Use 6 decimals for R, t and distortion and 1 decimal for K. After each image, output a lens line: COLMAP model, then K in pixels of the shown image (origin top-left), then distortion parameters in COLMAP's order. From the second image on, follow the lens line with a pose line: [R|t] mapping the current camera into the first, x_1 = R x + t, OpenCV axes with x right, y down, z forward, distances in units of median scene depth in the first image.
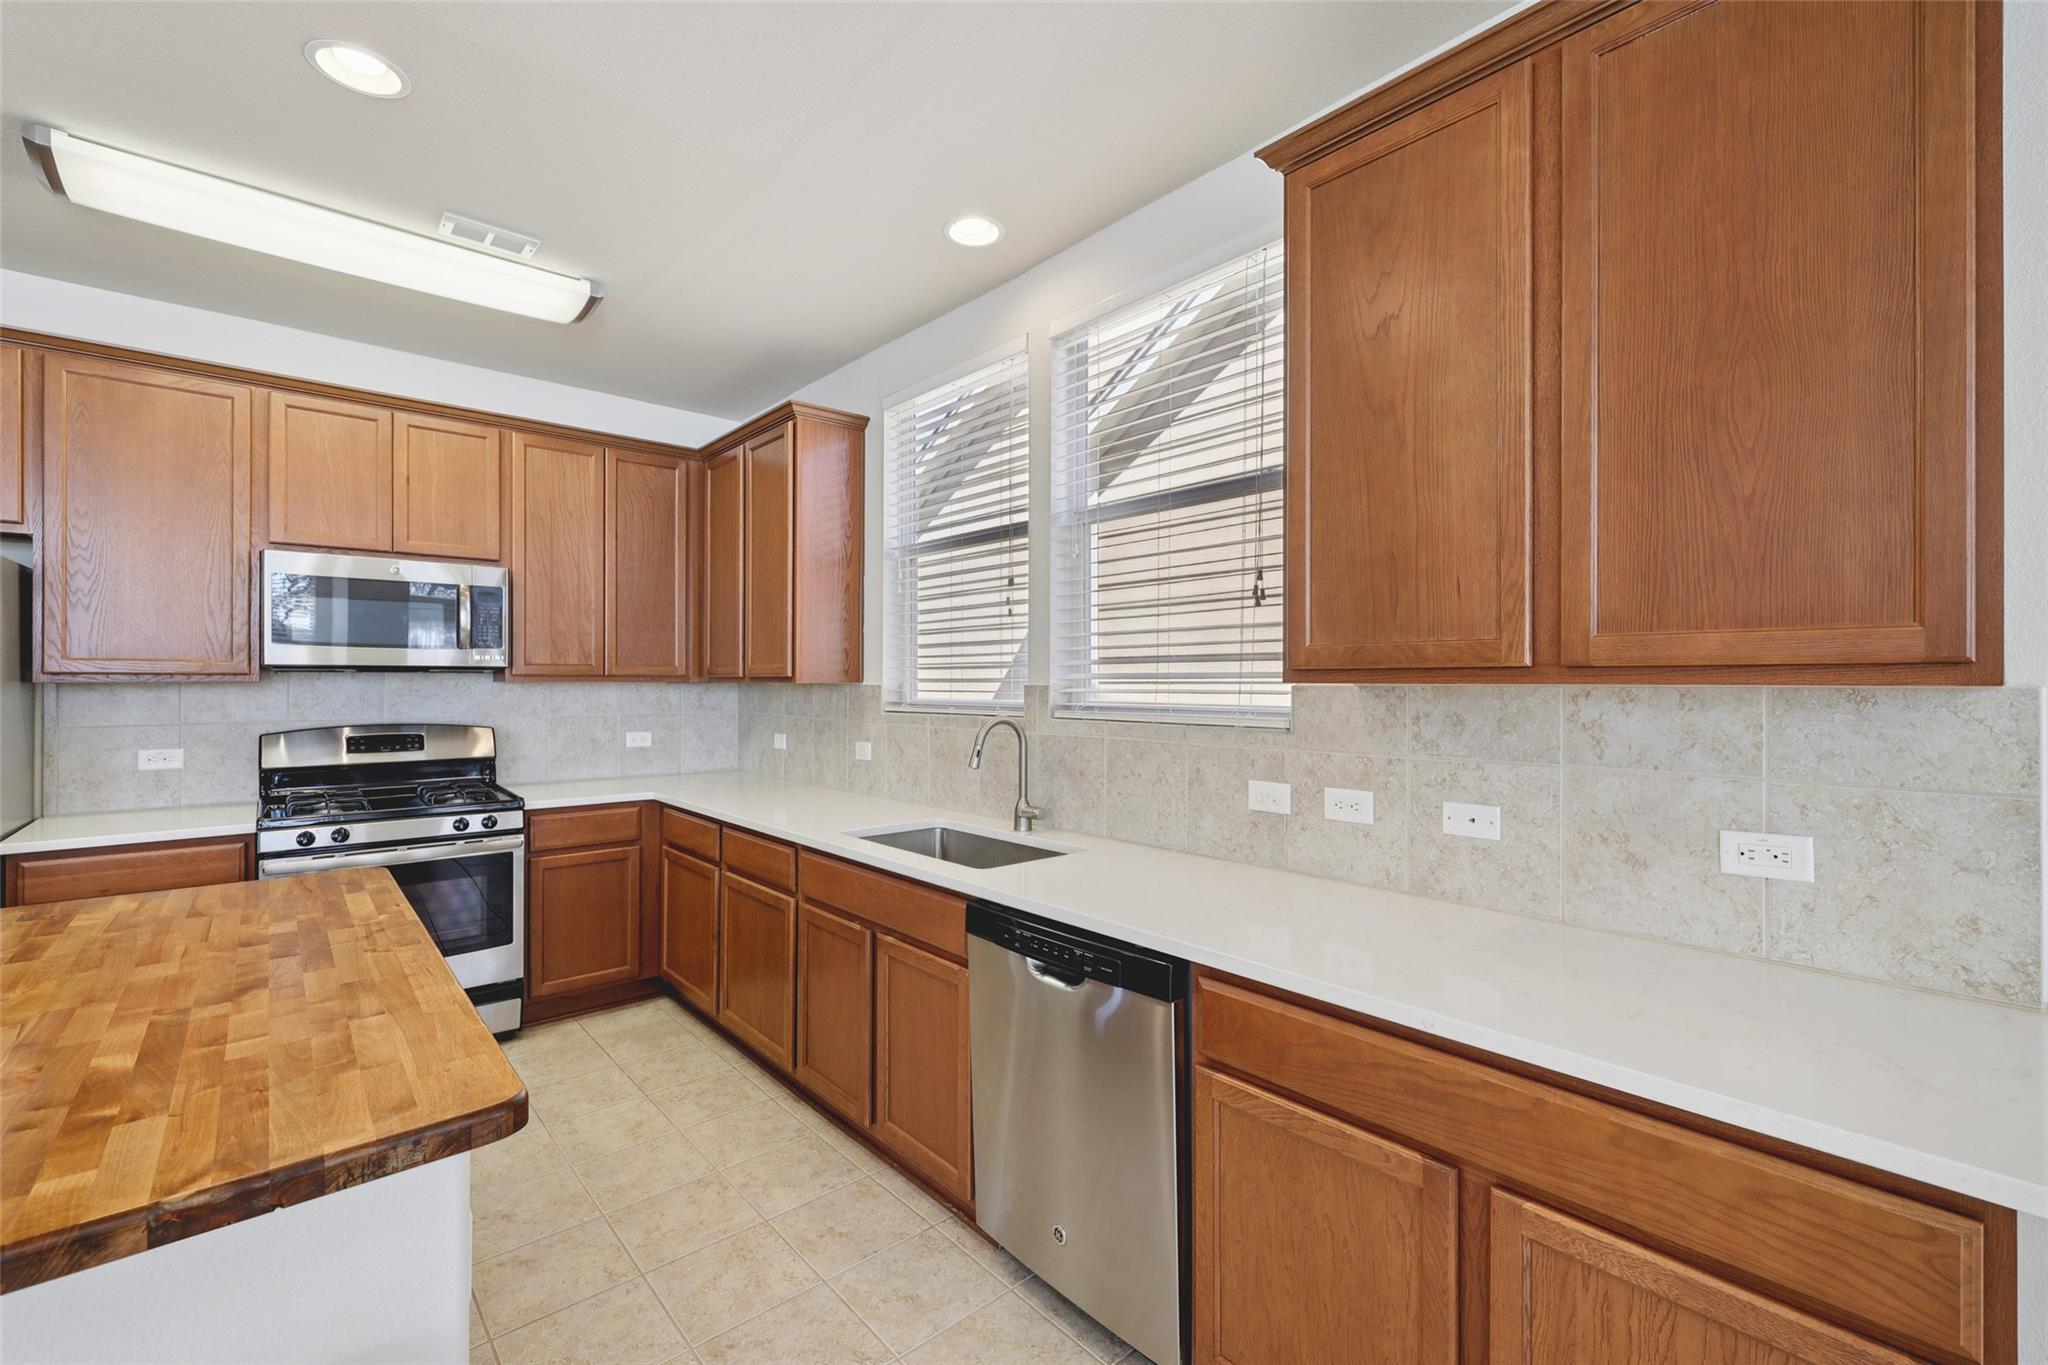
lens RADIAL K [[861.3, 0, 1029.1], [0, 861.3, 682.4], [0, 0, 1]] dist [0.000126, 0.000301]
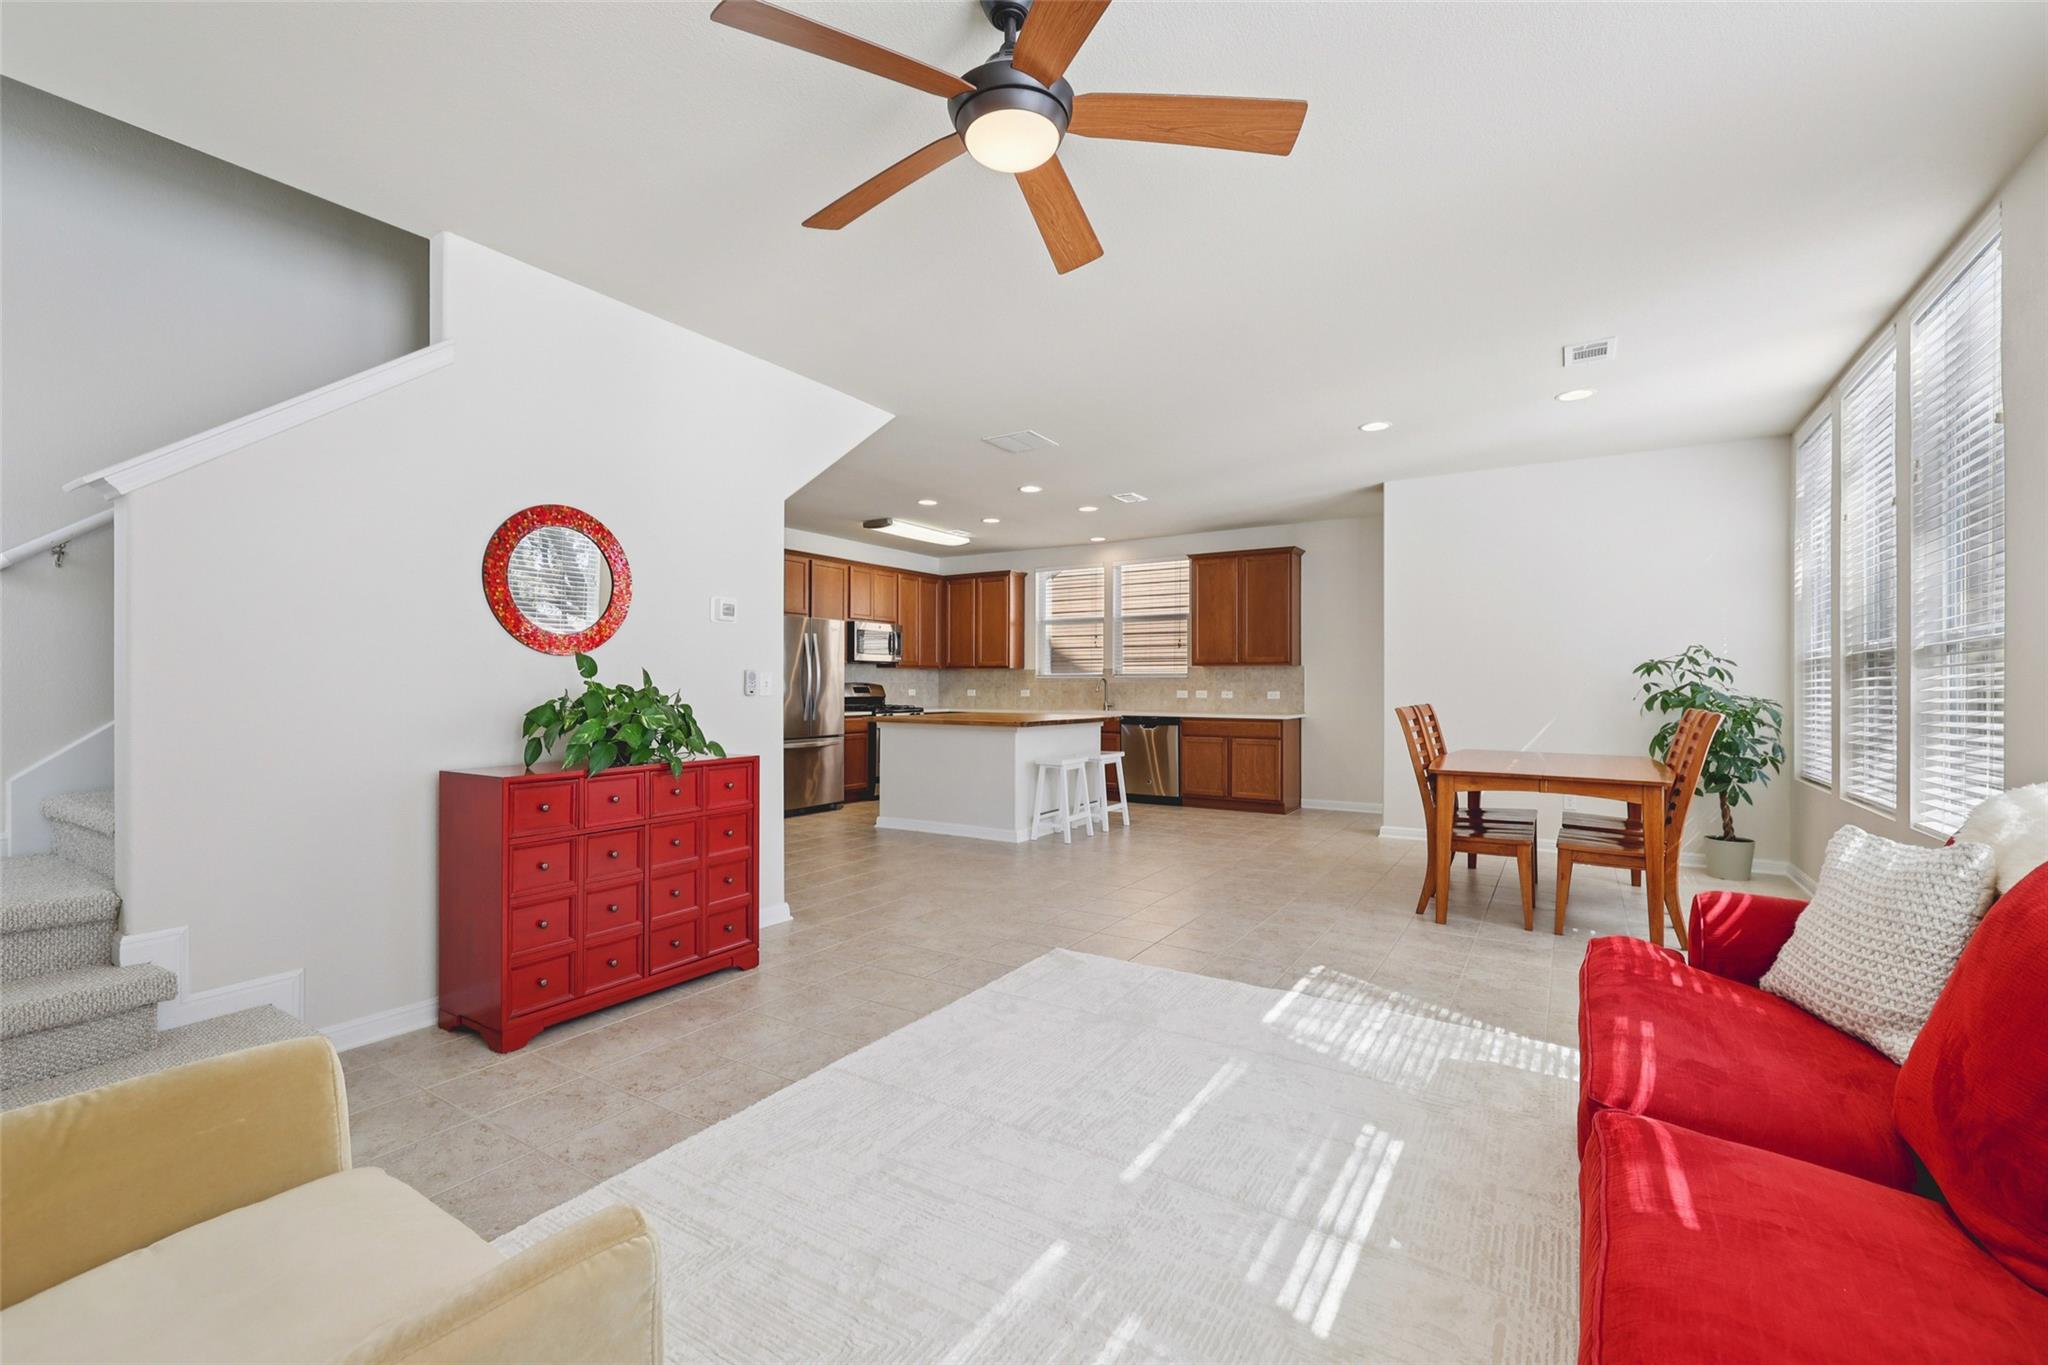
lens RADIAL K [[861.3, 0, 1024.0], [0, 861.3, 673.5], [0, 0, 1]] dist [0.000126, 0.000301]
pose [[0.963214, 0.004466, 0.268698, -1.371053], [-0.000550, 0.999893, -0.014648, 0.082101], [-0.268734, 0.013961, 0.963113, -2.439504]]
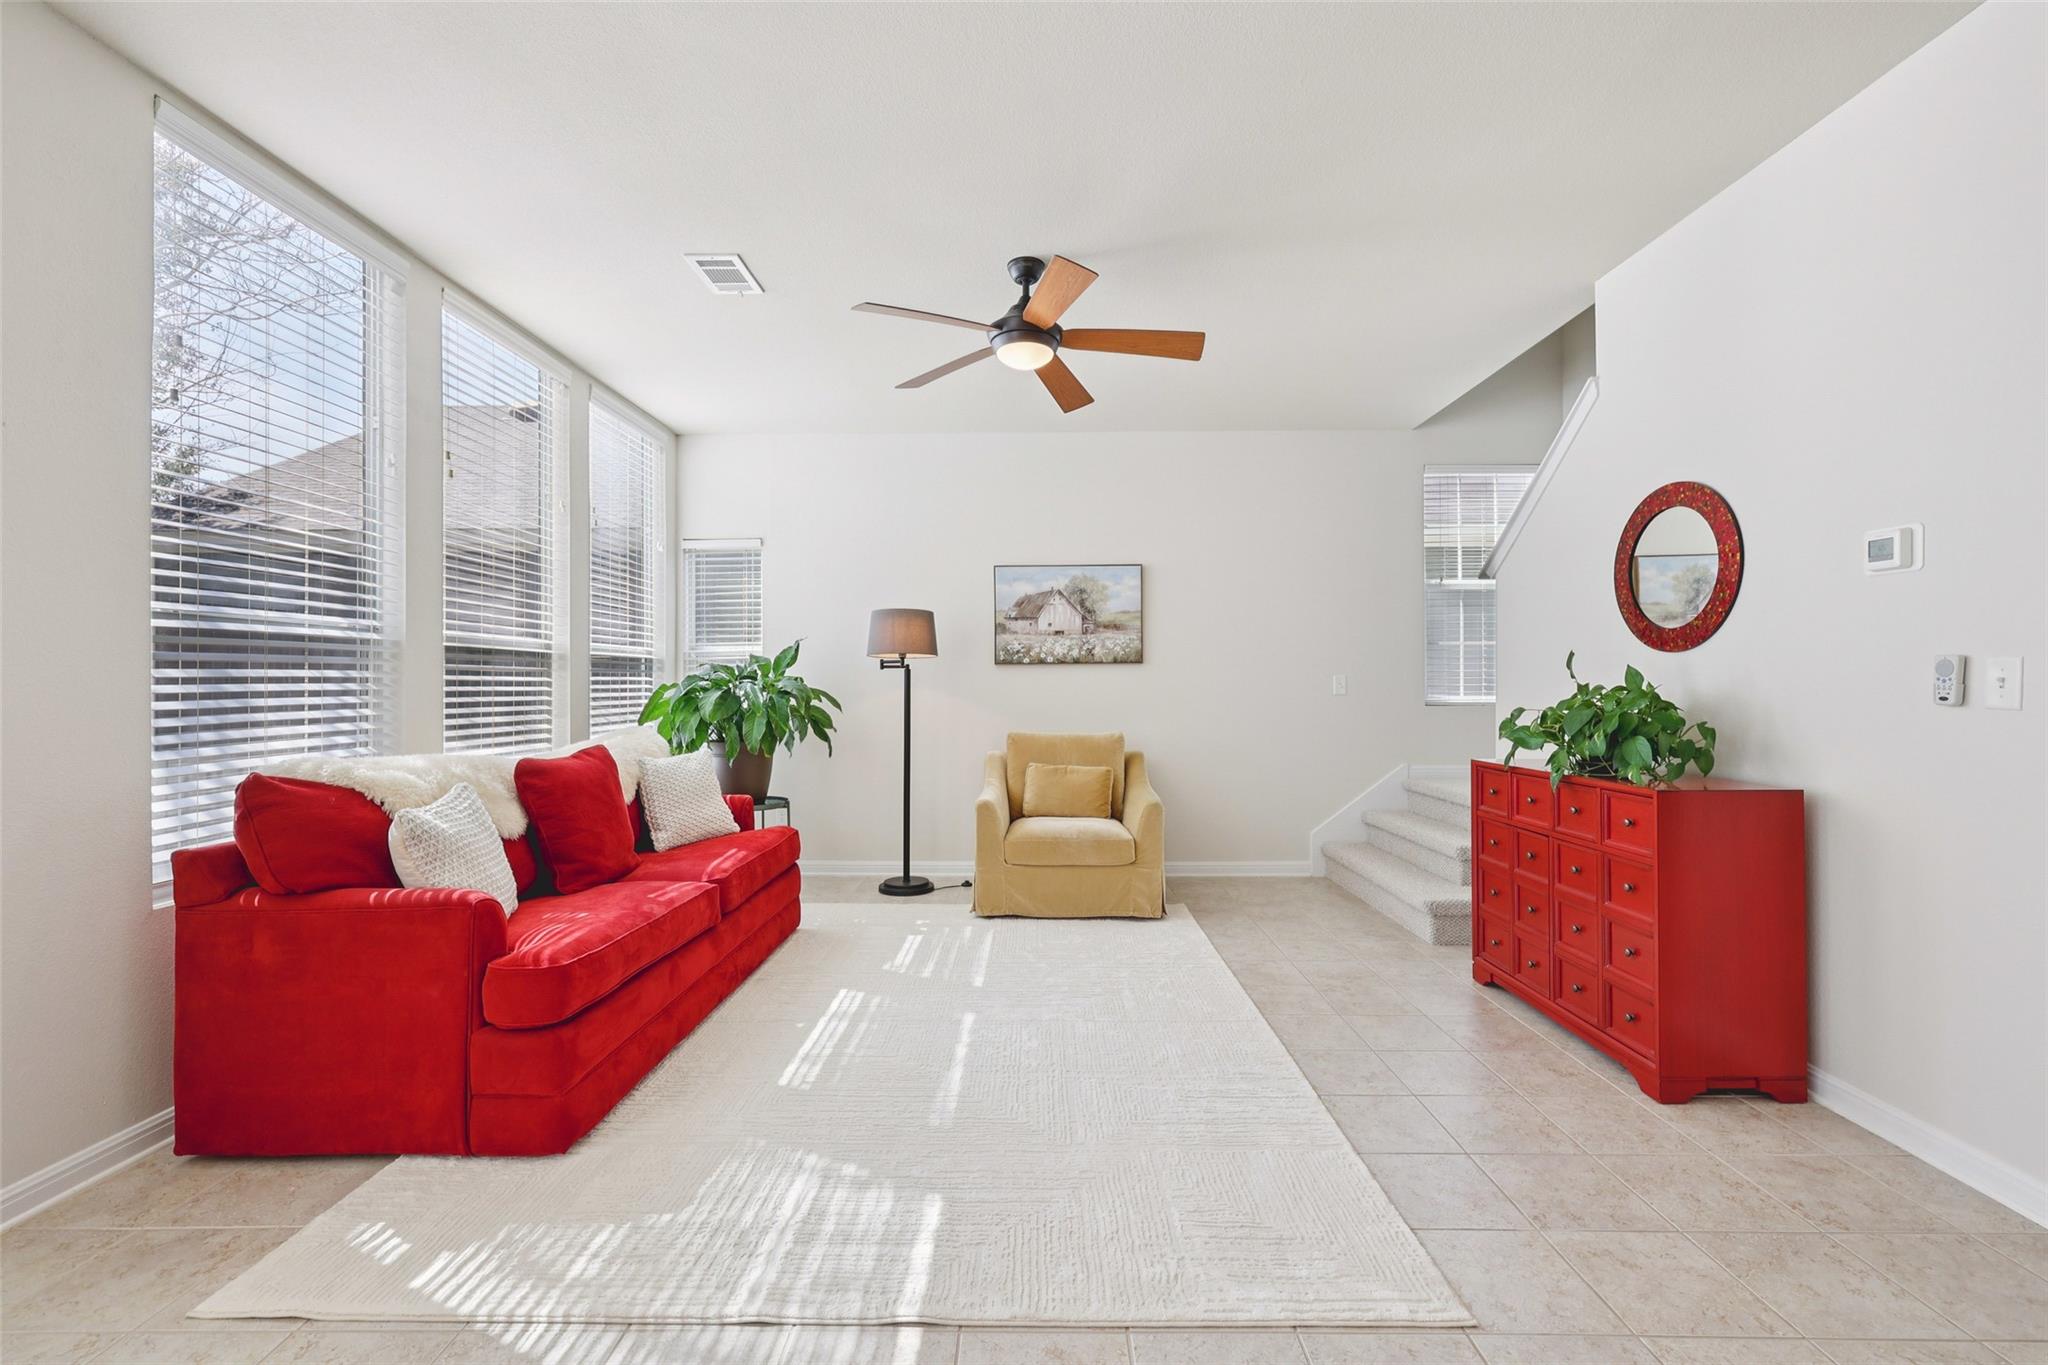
lens RADIAL K [[861.3, 0, 1027.7], [0, 861.3, 677.4], [0, 0, 1]] dist [0.000126, 0.000301]
pose [[-0.679603, -0.007060, -0.733546, -0.219549], [0.002536, 0.999925, -0.011974, 0.081154], [0.733575, -0.009998, -0.679534, -0.792765]]
